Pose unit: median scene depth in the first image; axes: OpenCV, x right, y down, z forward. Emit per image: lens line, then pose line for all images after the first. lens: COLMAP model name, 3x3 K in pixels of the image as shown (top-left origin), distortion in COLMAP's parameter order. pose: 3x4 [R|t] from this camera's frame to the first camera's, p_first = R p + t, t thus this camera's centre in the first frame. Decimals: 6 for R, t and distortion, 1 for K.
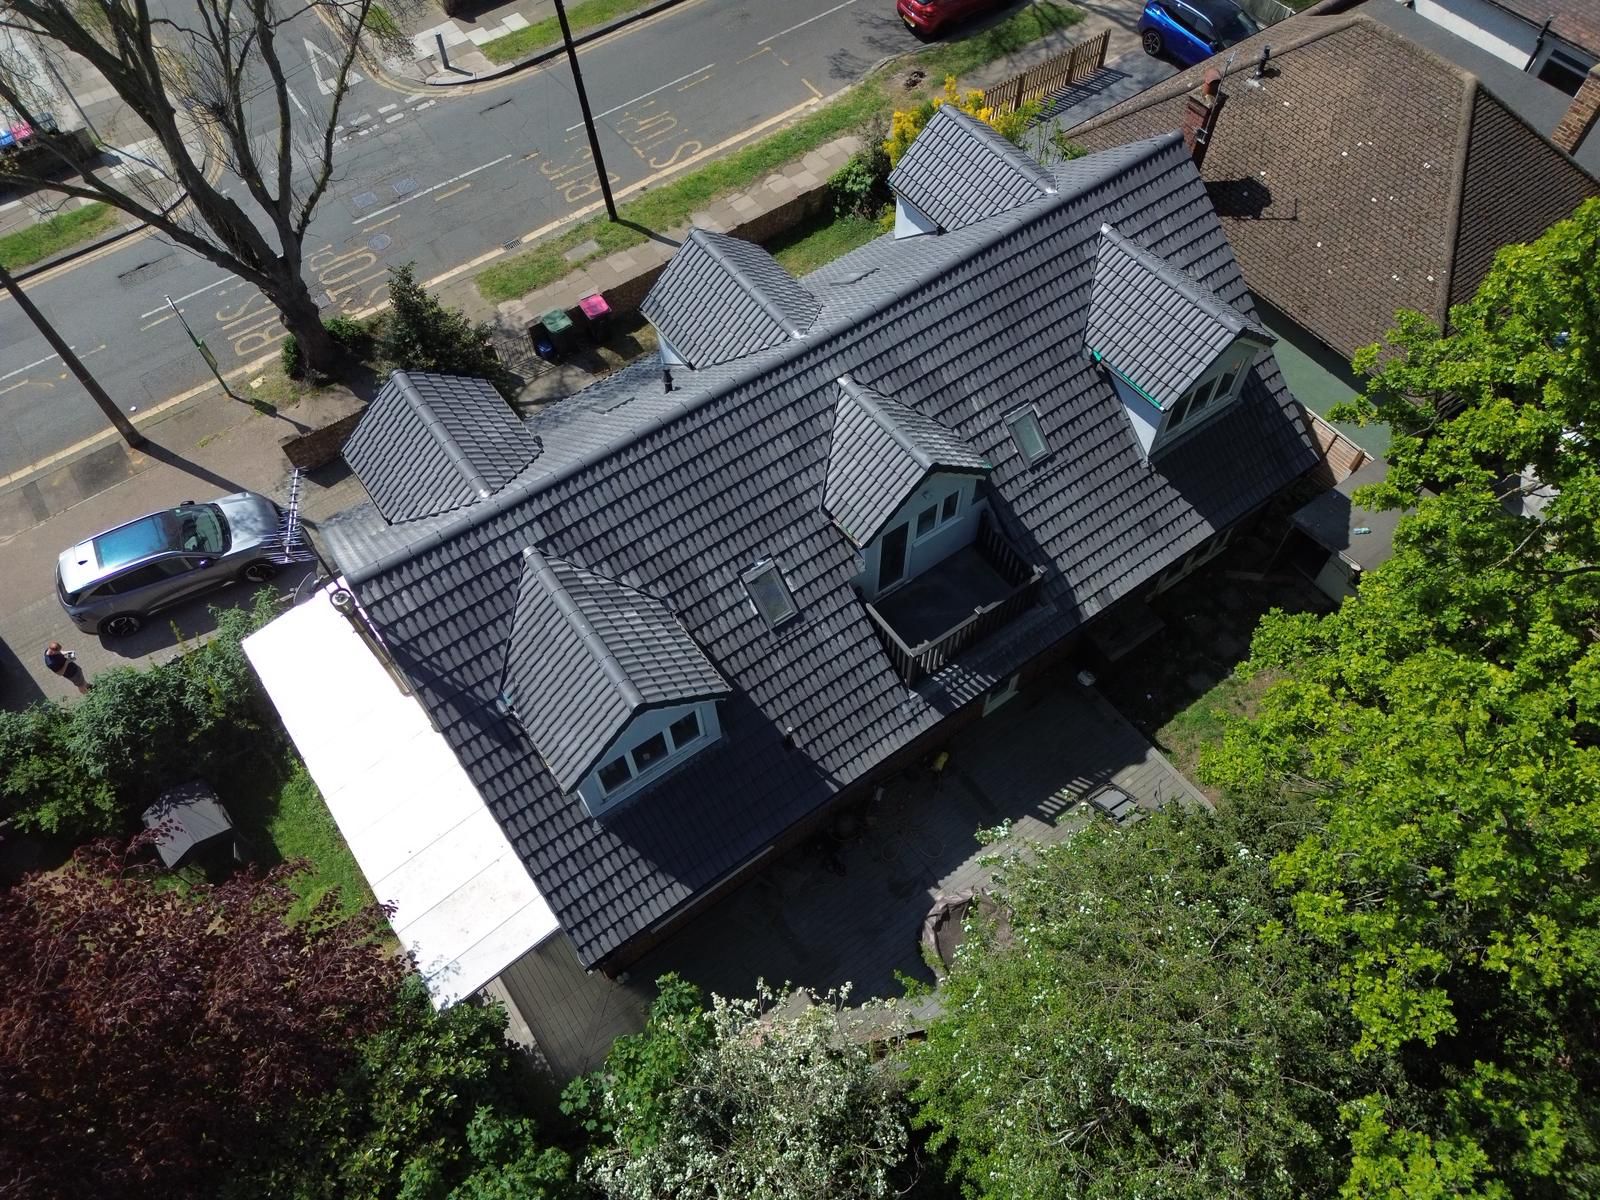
lens RADIAL K [[1118.8, 0, 803.8], [0, 1118.8, 603.2], [0, 0, 1]] dist [0.080195, -0.075899]
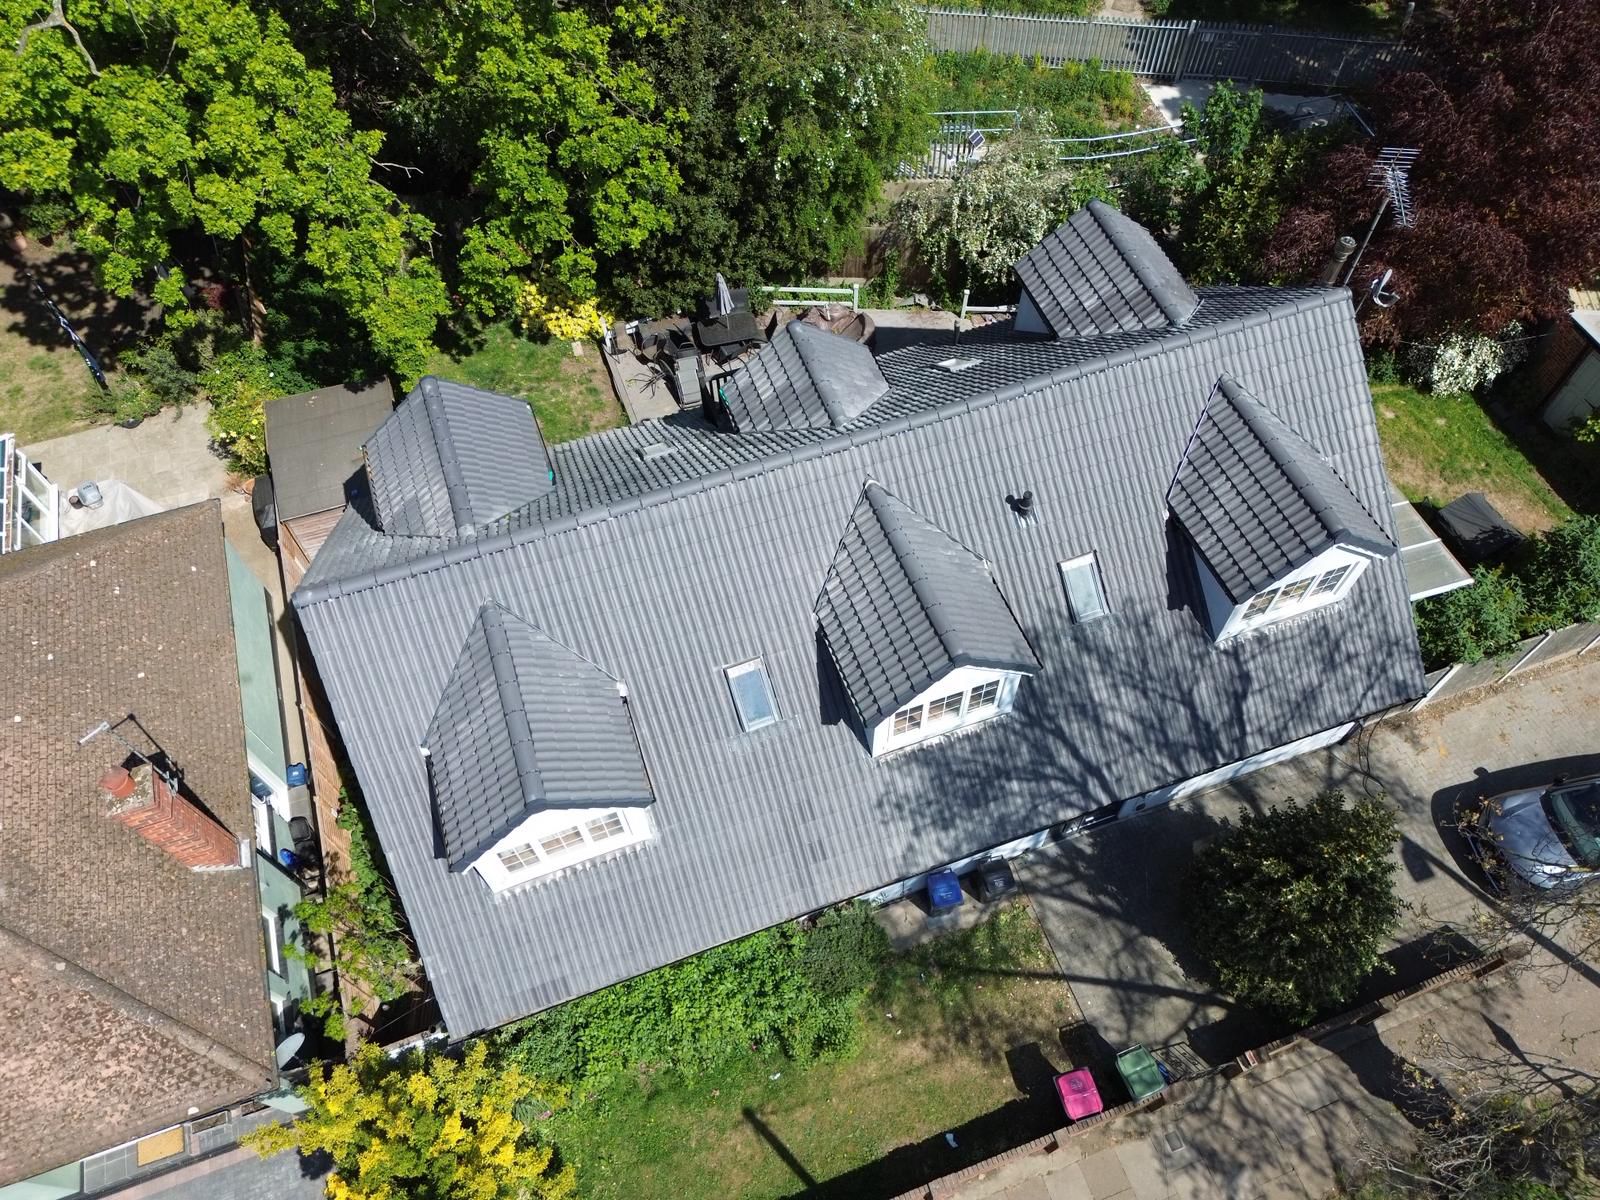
lens RADIAL K [[1118.8, 0, 803.8], [0, 1118.8, 603.2], [0, 0, 1]] dist [0.080195, -0.075899]
pose [[-0.959506, -0.219970, 0.175956, -0.108099], [0.255697, -0.418077, 0.871683, -0.901231], [-0.118181, 0.881377, 0.457393, 0.583412]]
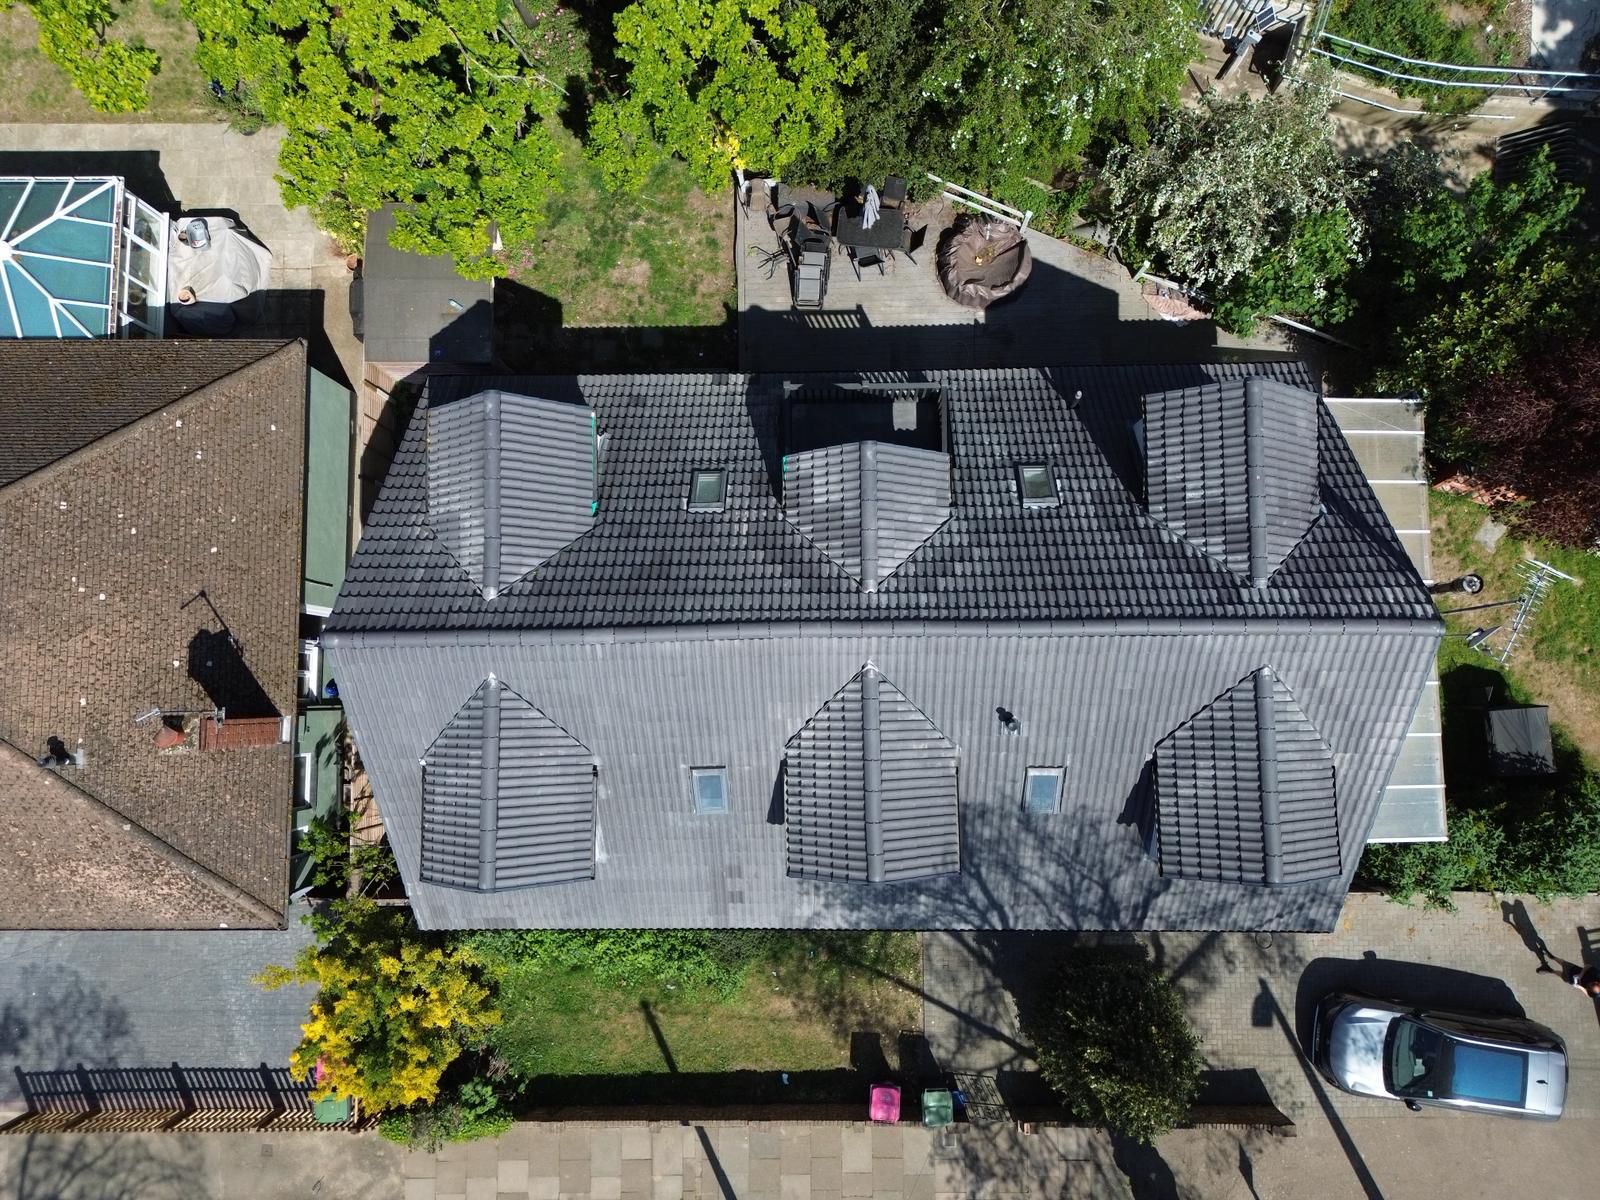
lens RADIAL K [[1118.8, 0, 803.8], [0, 1118.8, 603.2], [0, 0, 1]] dist [0.080195, -0.075899]
pose [[-0.813873, -0.574318, 0.088148, -0.006510], [0.514148, -0.641165, 0.569701, -0.633866], [-0.270672, 0.508985, 0.817111, 0.214623]]
